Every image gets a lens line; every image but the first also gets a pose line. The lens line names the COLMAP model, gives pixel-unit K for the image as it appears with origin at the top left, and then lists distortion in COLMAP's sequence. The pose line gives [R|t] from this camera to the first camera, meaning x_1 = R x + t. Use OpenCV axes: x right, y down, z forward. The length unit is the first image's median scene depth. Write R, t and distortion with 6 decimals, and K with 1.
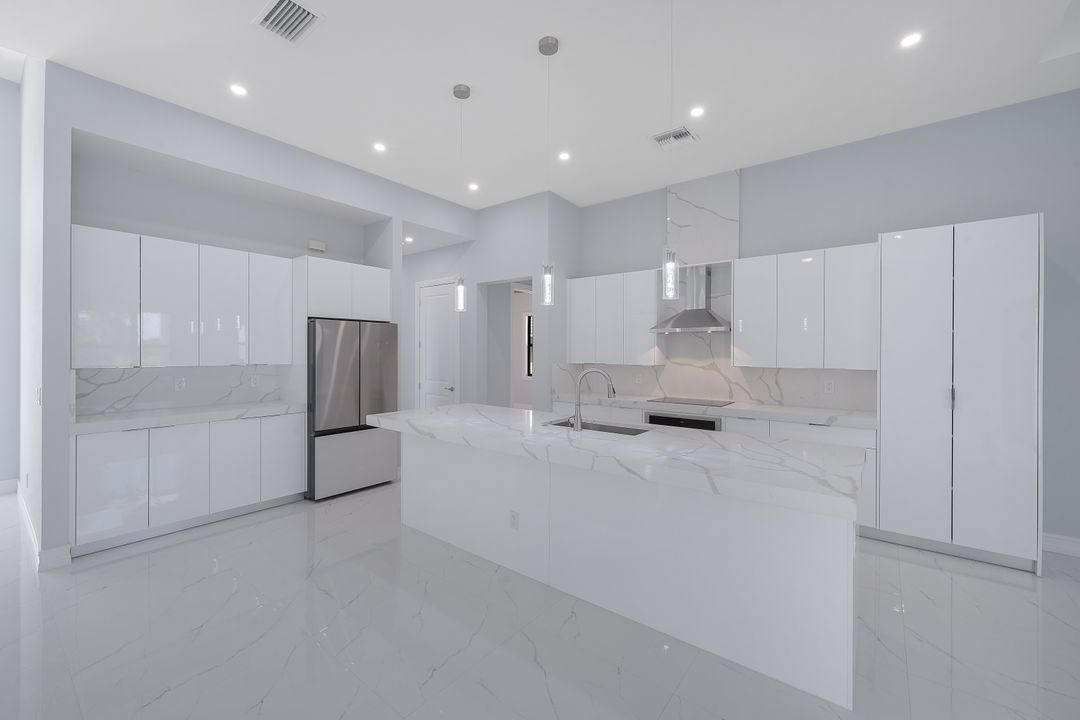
lens RADIAL K [[442.0, 0, 536.5], [0, 442.0, 352.1], [0, 0, 1]] dist [0.001769, 0.000262]
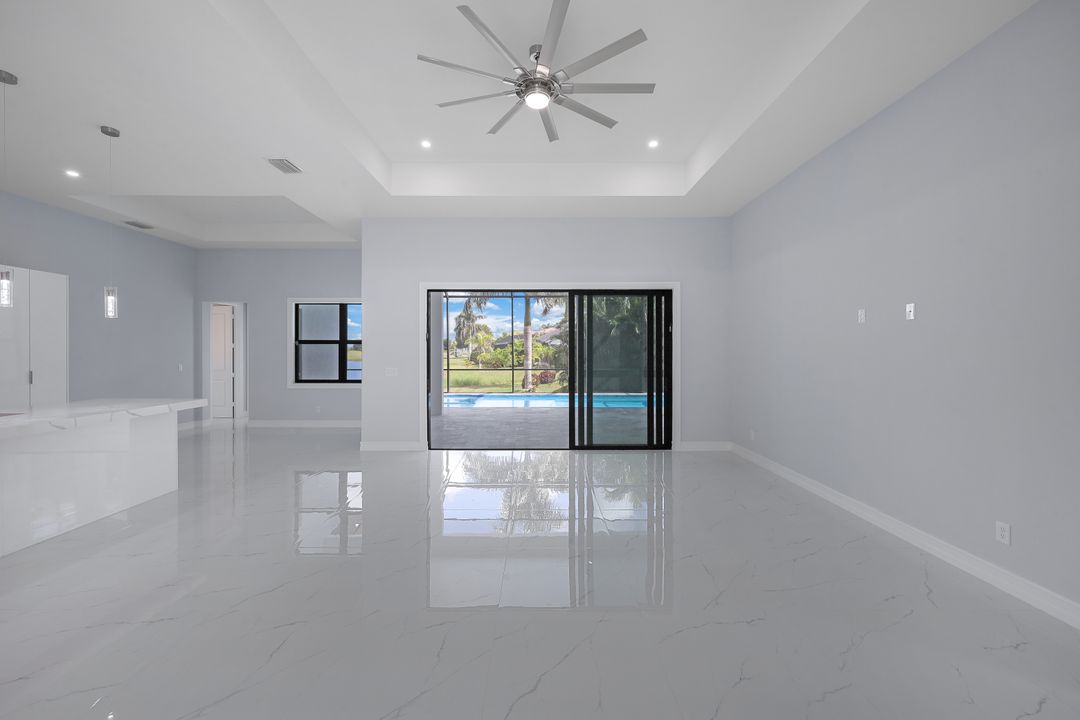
lens RADIAL K [[450.4, 0, 539.0], [0, 450.4, 355.2], [0, 0, 1]] dist [-0.000114, 0.000057]
pose [[-0.619411, -0.009896, 0.785005, -1.087791], [-0.002665, 0.999941, 0.010503, 0.001132], [-0.785062, 0.004413, -0.619401, 0.406727]]
